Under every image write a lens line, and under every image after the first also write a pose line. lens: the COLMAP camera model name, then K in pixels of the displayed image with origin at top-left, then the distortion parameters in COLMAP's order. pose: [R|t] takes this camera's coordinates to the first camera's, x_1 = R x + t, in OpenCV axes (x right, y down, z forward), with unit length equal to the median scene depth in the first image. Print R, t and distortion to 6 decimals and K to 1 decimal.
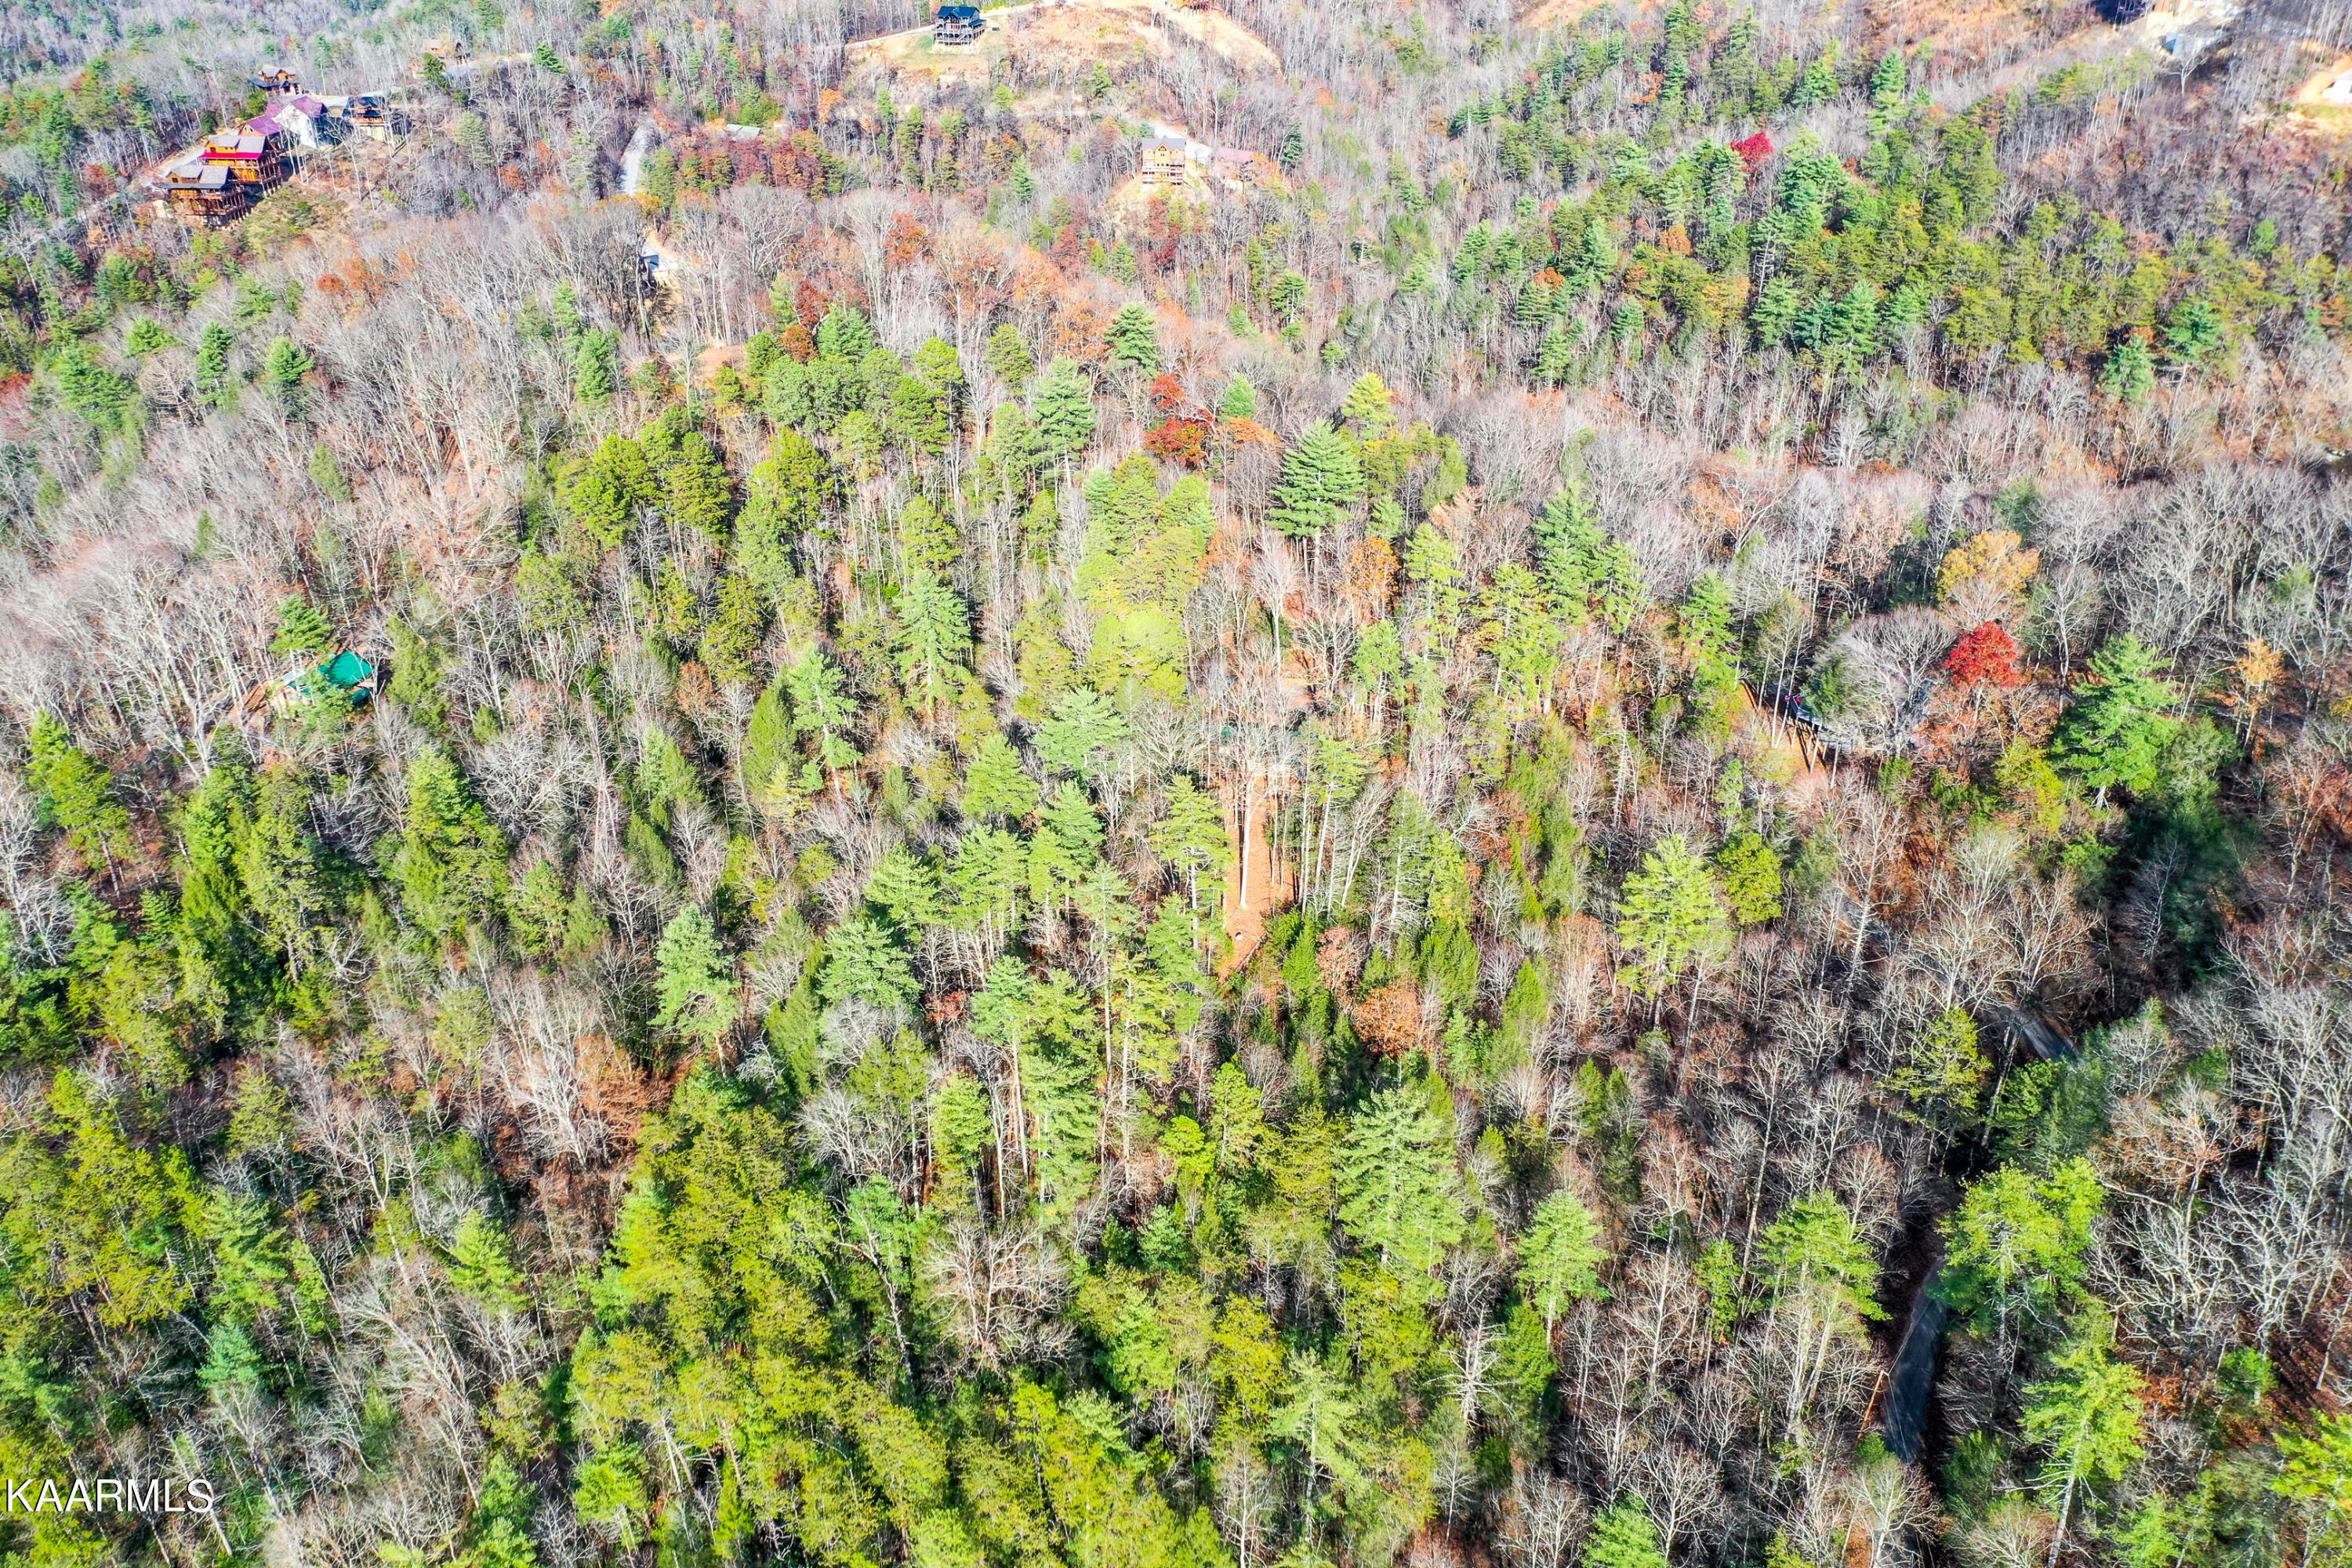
lens RADIAL K [[1854.5, 0, 1154.1], [0, 1854.5, 781.4], [0, 0, 1]] dist [0.002664, 0.001720]
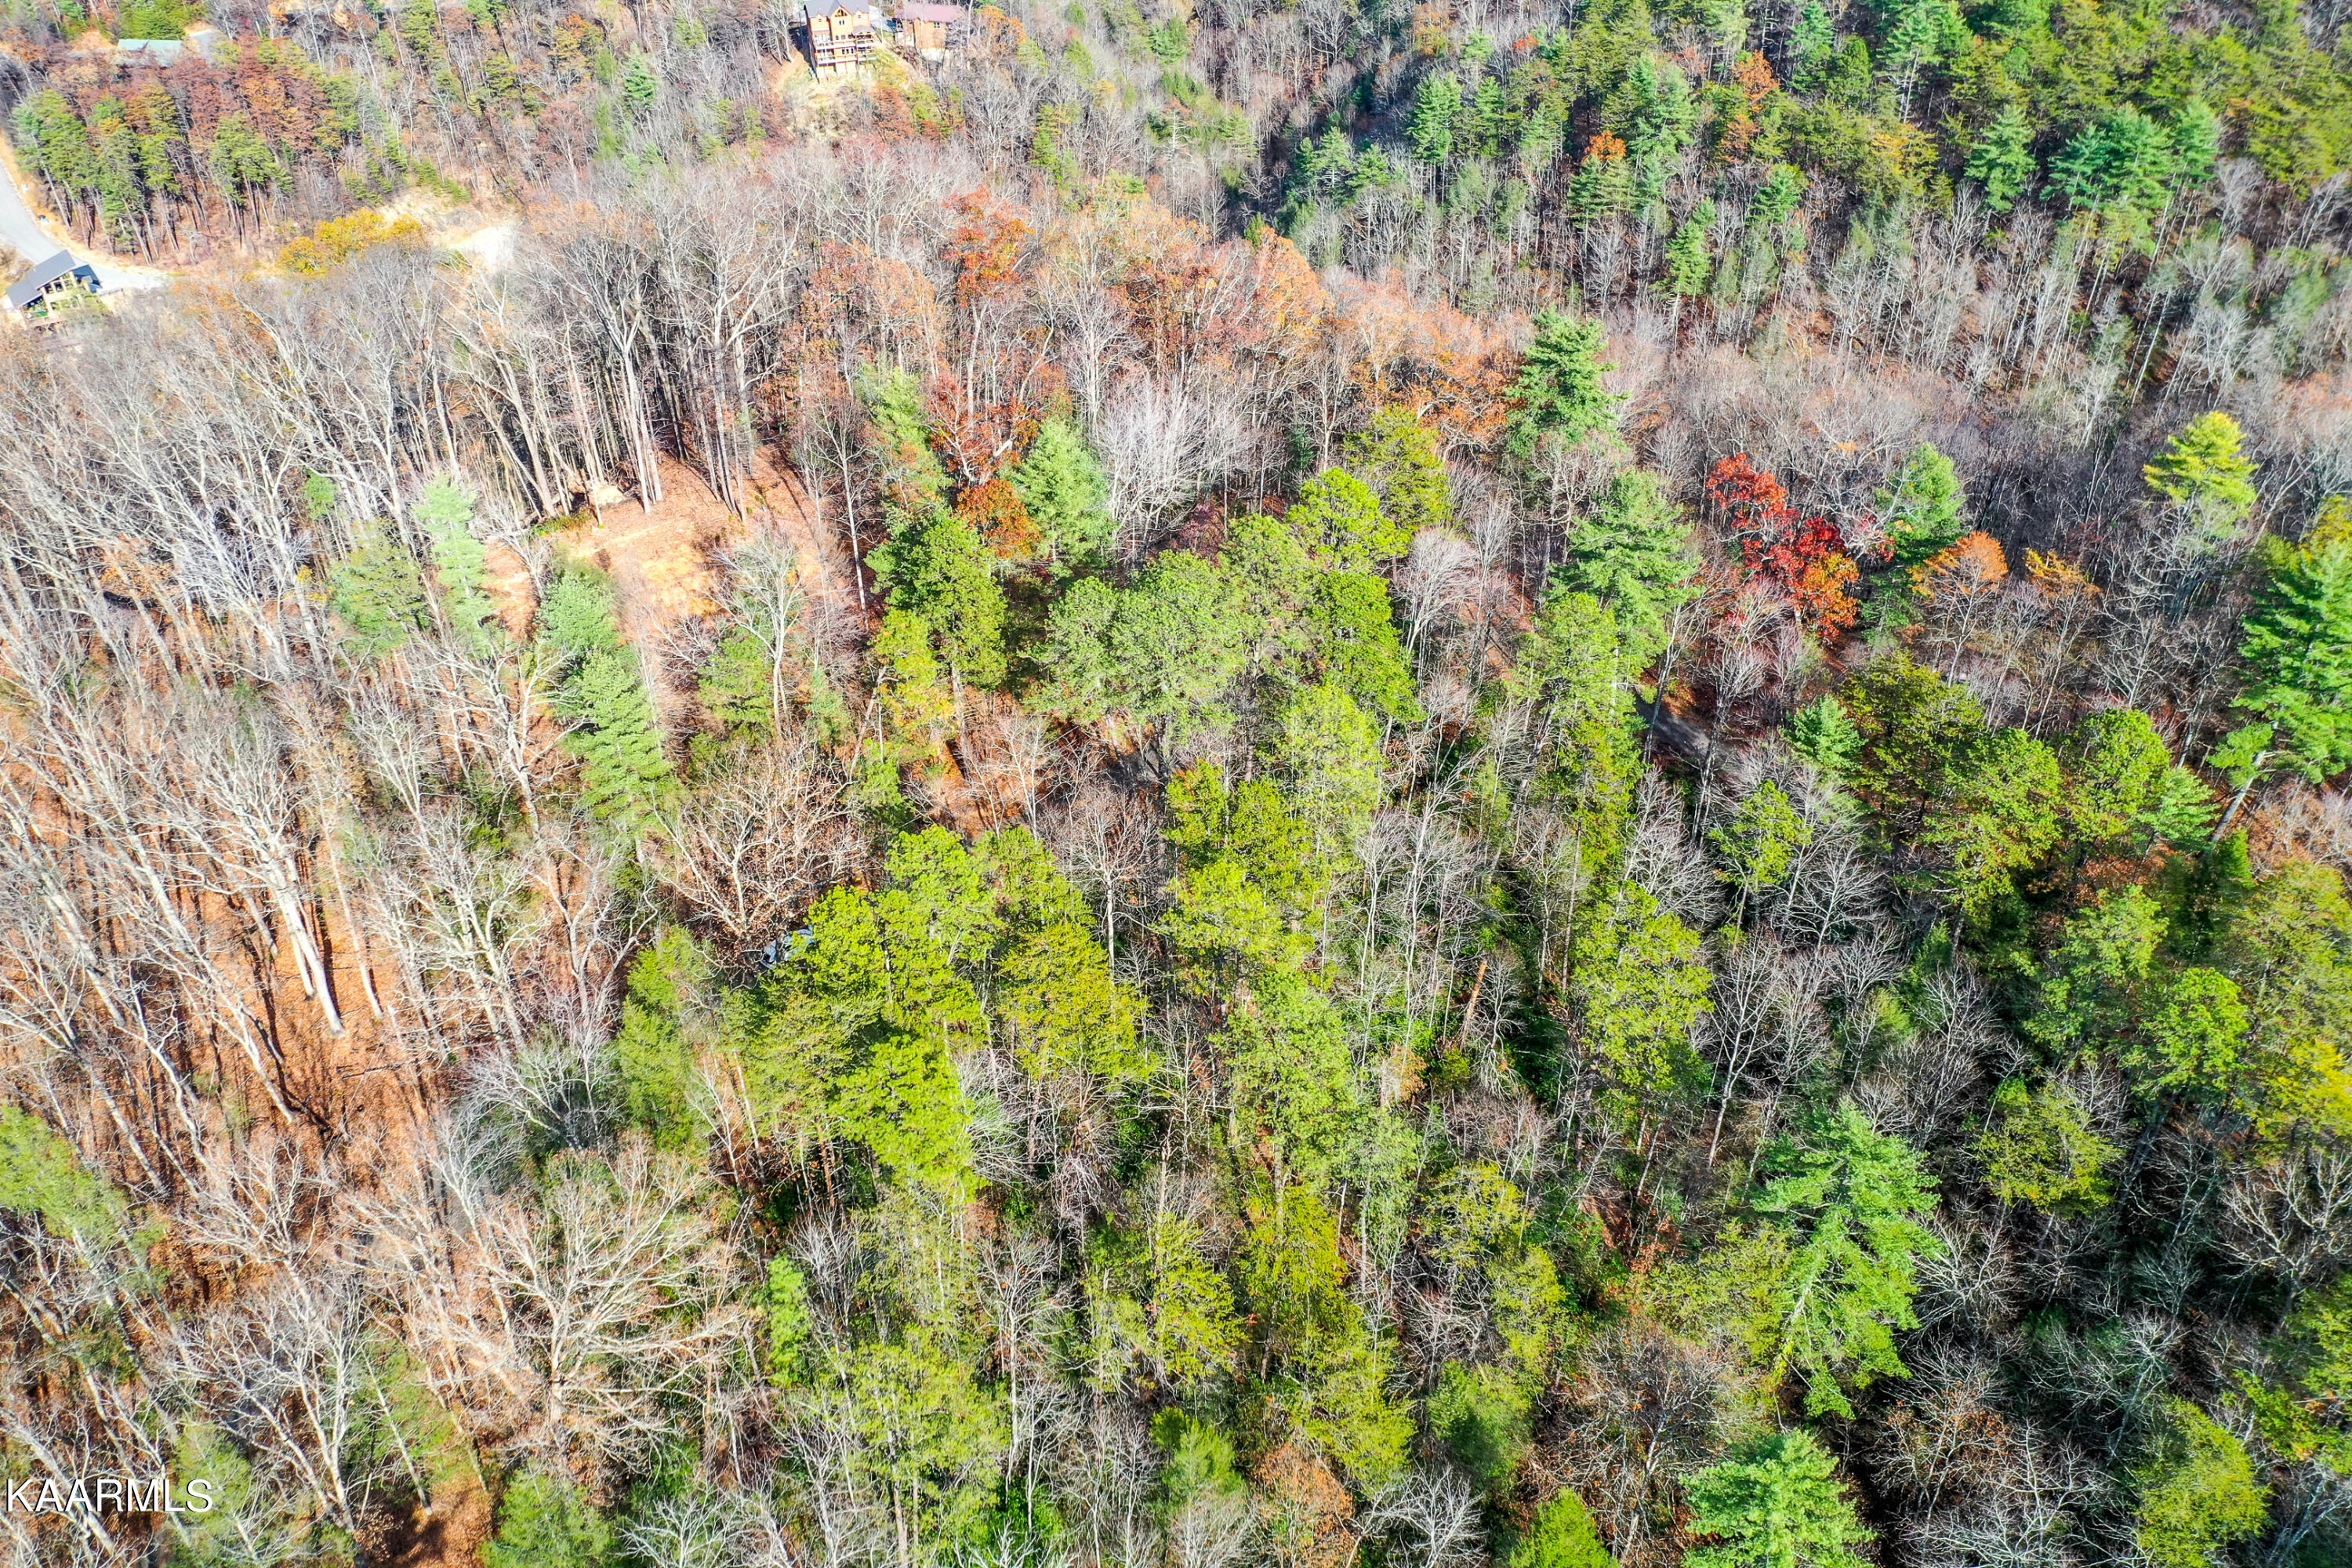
lens RADIAL K [[1854.5, 0, 1154.1], [0, 1854.5, 781.4], [0, 0, 1]] dist [0.002664, 0.001720]
pose [[0.927308, -0.222366, 0.301088, -0.350877], [0.197520, 0.973994, 0.111004, -0.245693], [-0.317941, -0.043464, 0.947114, 0.623066]]
